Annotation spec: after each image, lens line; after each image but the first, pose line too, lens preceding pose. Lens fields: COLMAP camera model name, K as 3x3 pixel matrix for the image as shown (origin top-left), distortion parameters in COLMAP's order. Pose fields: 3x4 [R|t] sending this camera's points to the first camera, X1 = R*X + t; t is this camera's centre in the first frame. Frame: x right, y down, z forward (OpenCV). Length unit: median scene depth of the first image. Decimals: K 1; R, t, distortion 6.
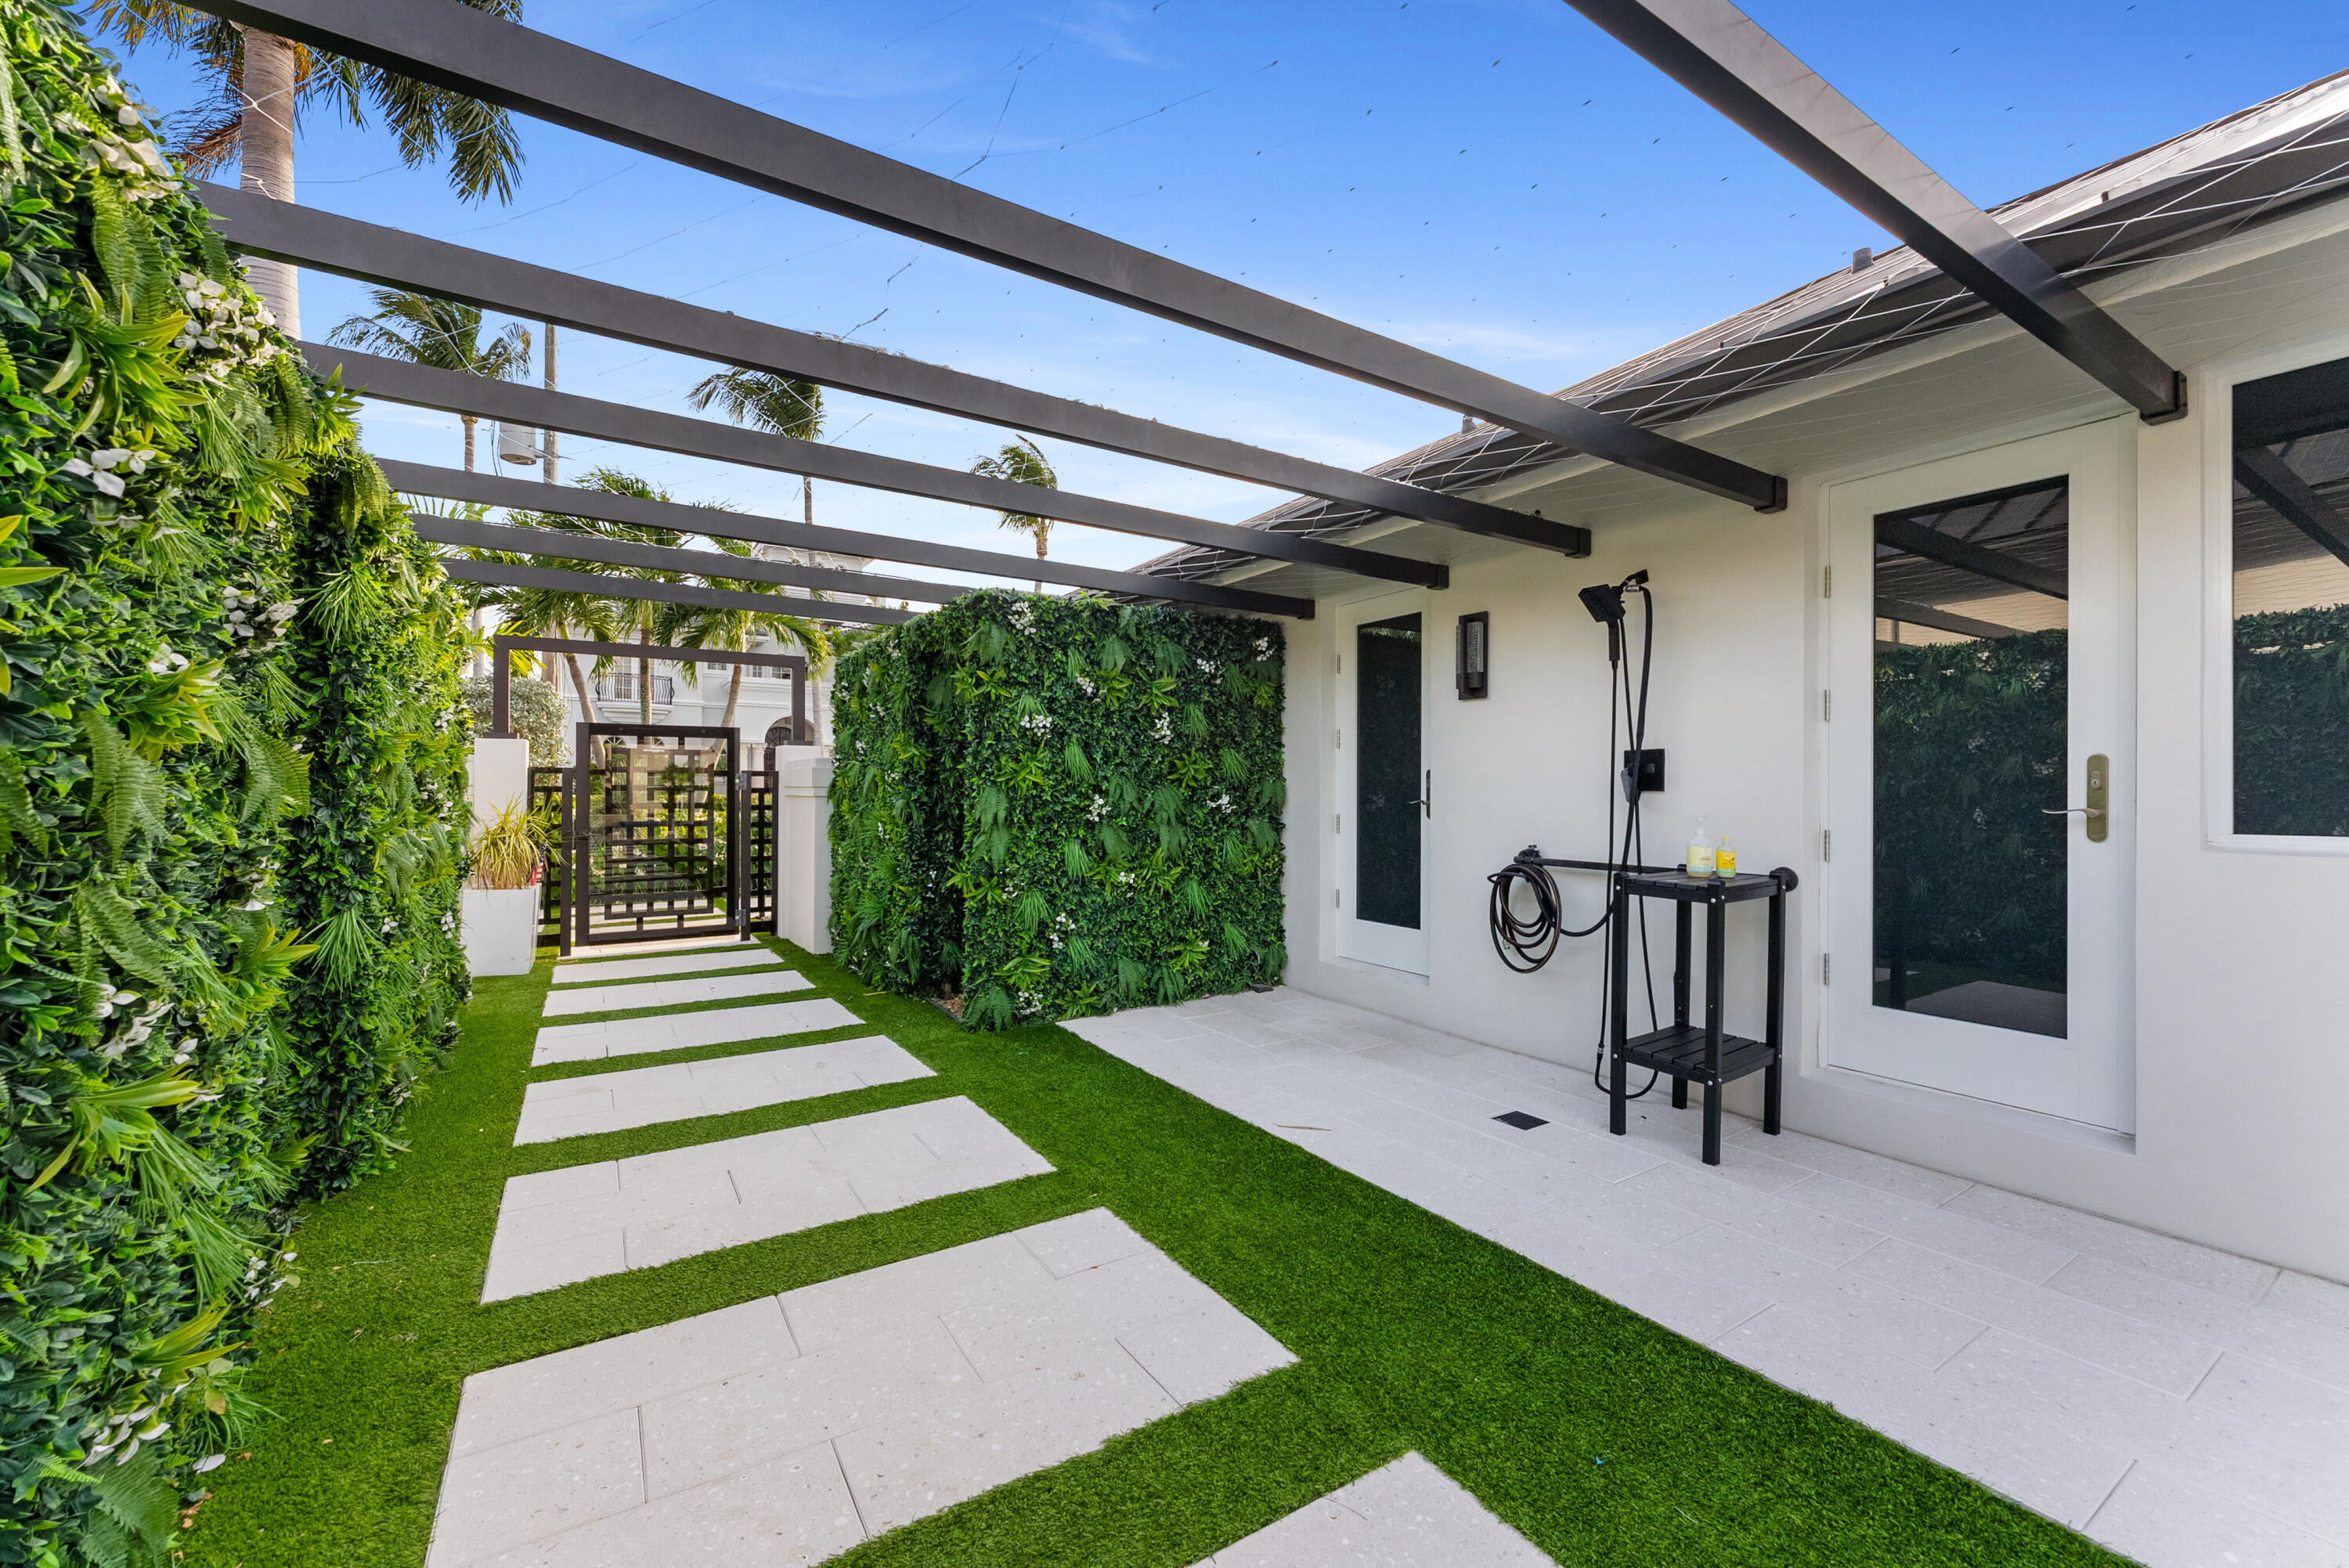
lens RADIAL K [[949.2, 0, 1199.3], [0, 949.2, 782.0], [0, 0, 1]] dist [-0.007275, 0.002149]
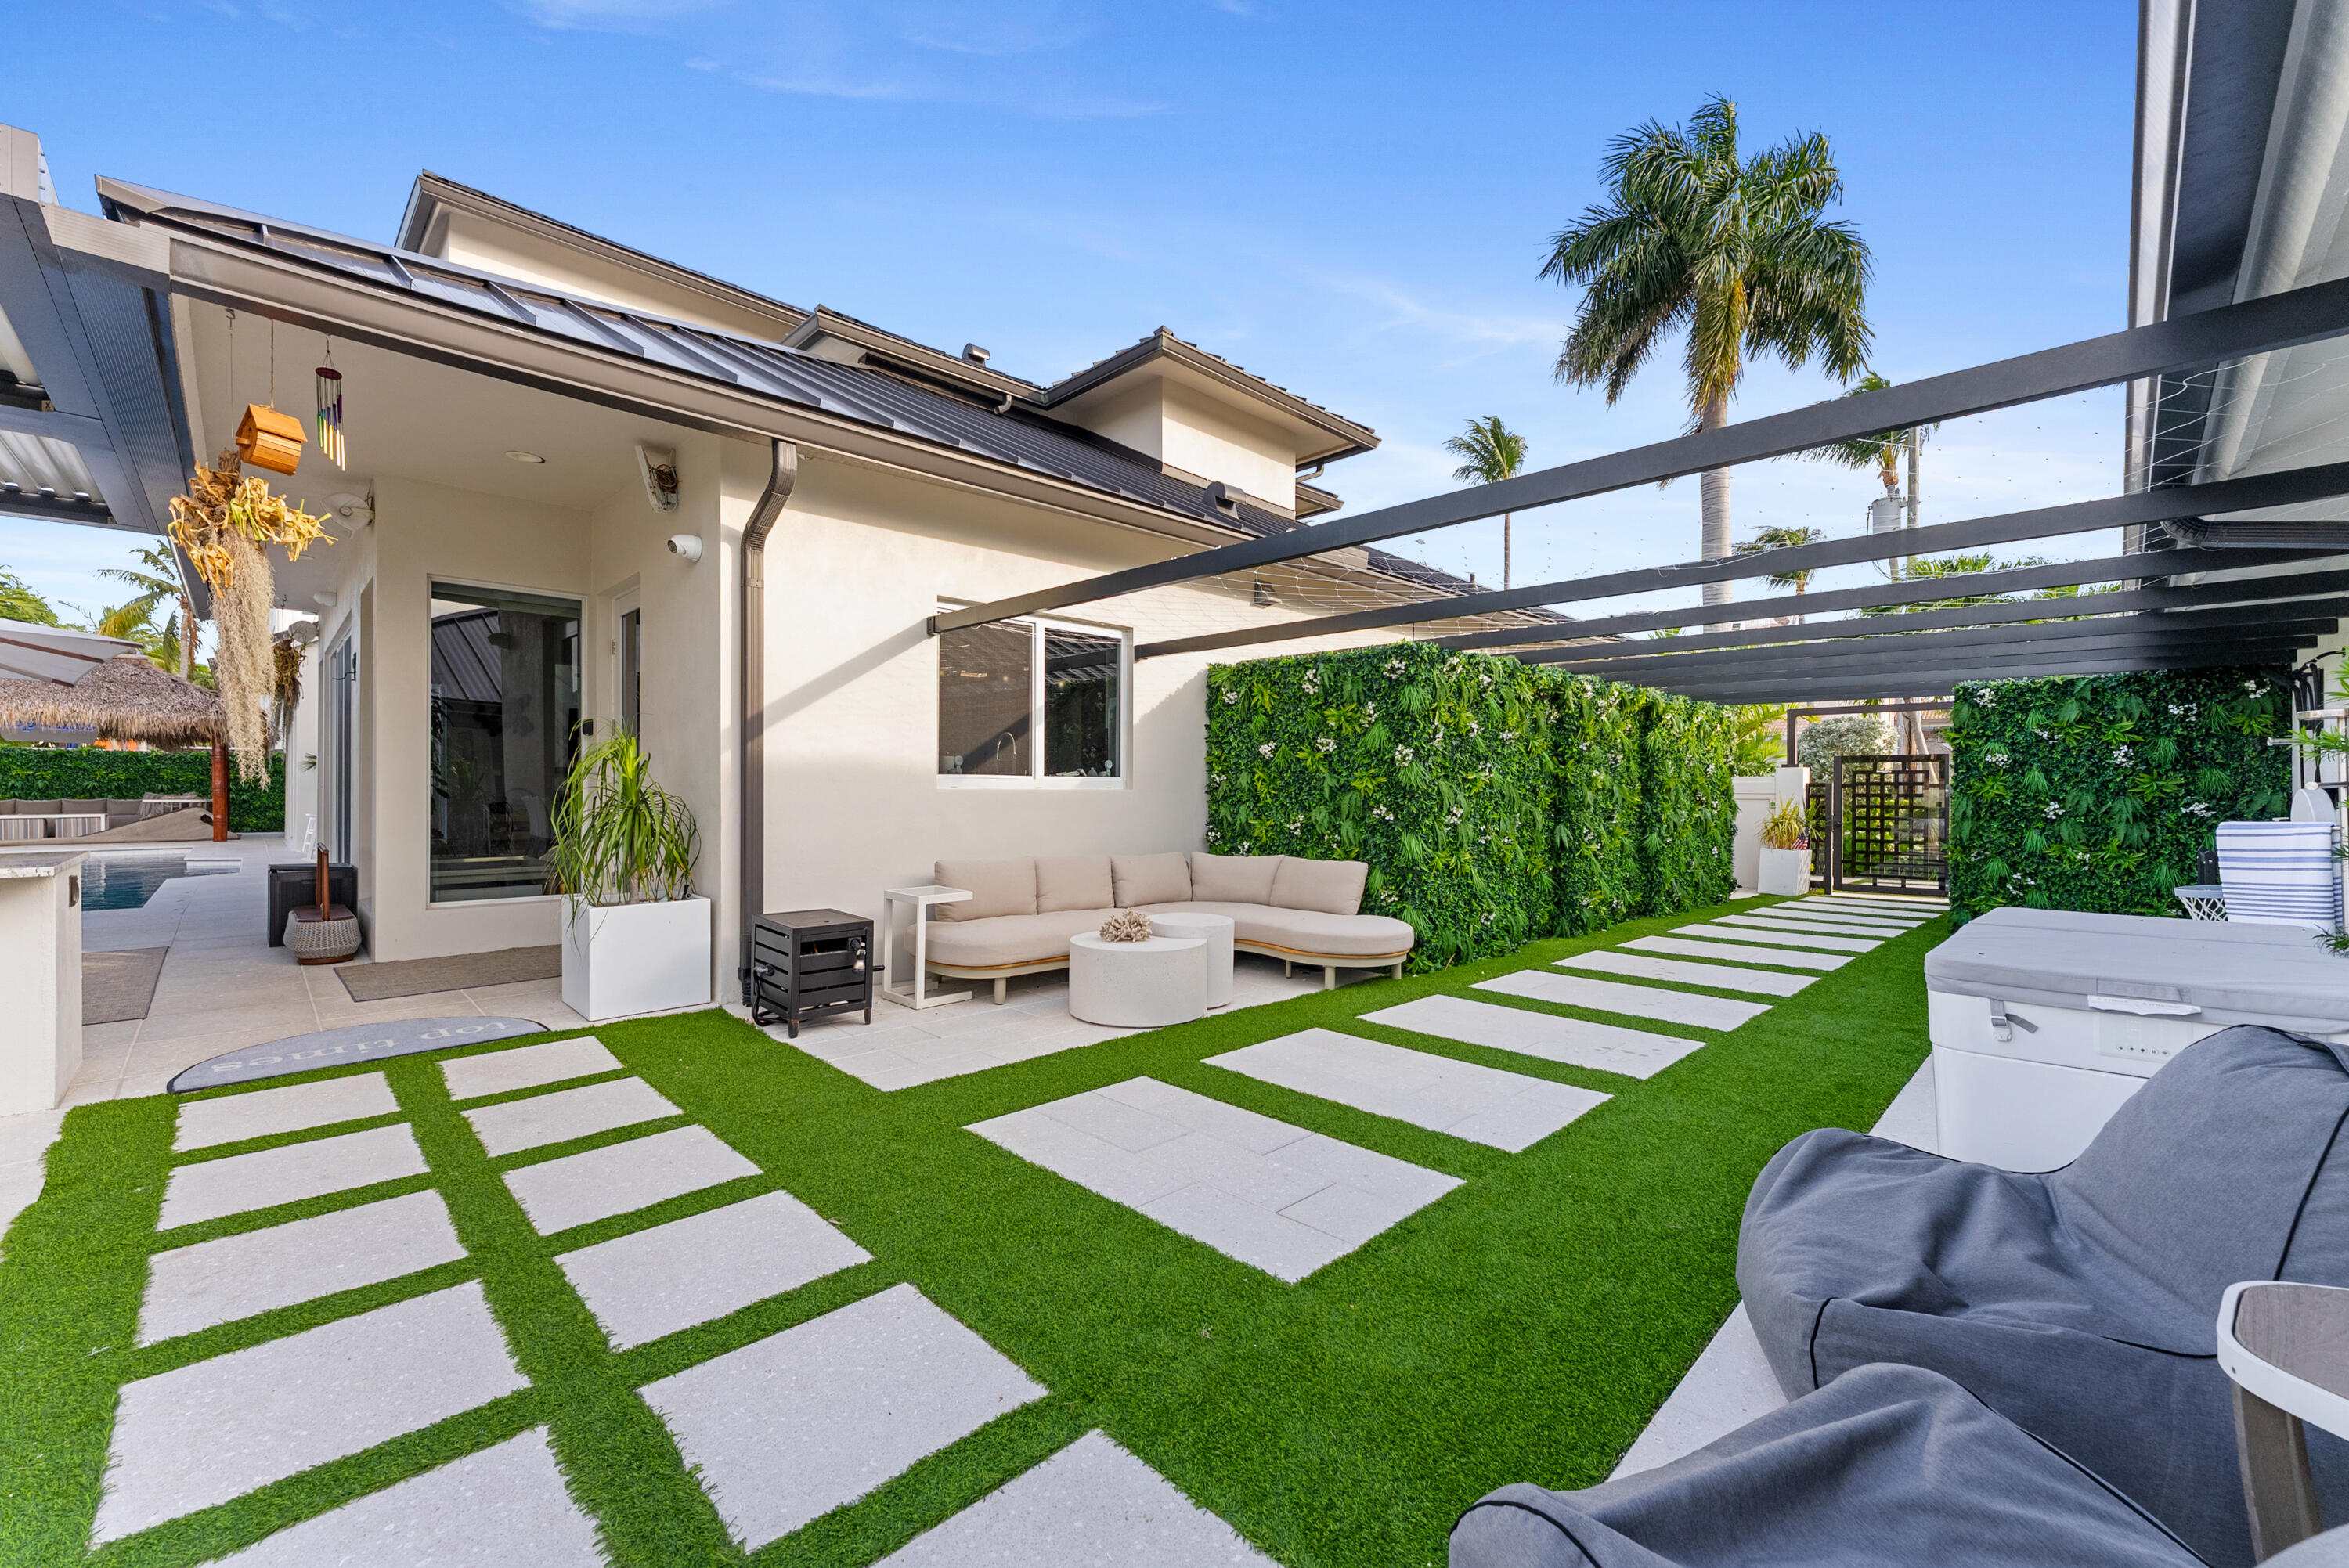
lens RADIAL K [[949.2, 0, 1165.9], [0, 949.2, 782.1], [0, 0, 1]] dist [-0.007275, 0.002149]
pose [[0.205408, -0.011026, -0.978614, 1.106726], [0.003038, 0.999939, -0.010629, -0.006778], [0.978672, -0.000790, 0.205429, -0.752615]]
